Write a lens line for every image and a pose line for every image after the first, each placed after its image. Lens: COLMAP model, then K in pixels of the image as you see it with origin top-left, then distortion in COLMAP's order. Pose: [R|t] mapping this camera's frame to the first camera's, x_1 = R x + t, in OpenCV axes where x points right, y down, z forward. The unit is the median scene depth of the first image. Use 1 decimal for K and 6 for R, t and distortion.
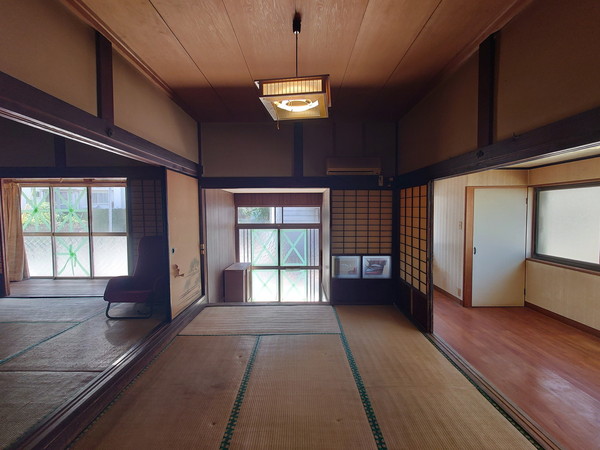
lens RADIAL K [[269.7, 0, 302.8], [0, 269.7, 224.7], [0, 0, 1]] dist [0.000020, -0.000167]
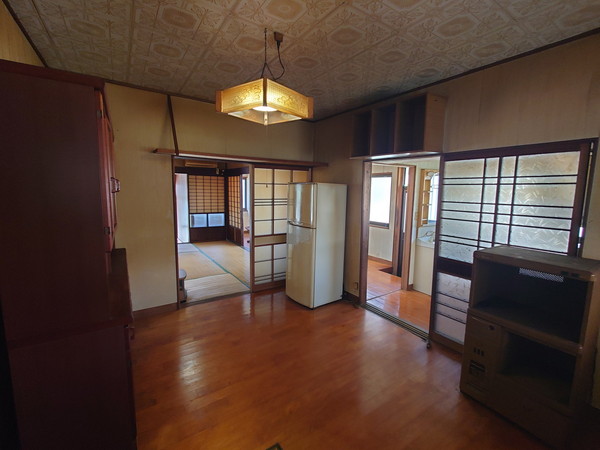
lens RADIAL K [[269.7, 0, 304.7], [0, 269.7, 221.4], [0, 0, 1]] dist [0.000020, -0.000167]
pose [[0.831729, -0.043505, 0.553475, -0.229560], [0.003797, 0.997347, 0.072690, 0.040587], [-0.555169, -0.058357, 0.829687, -0.811030]]
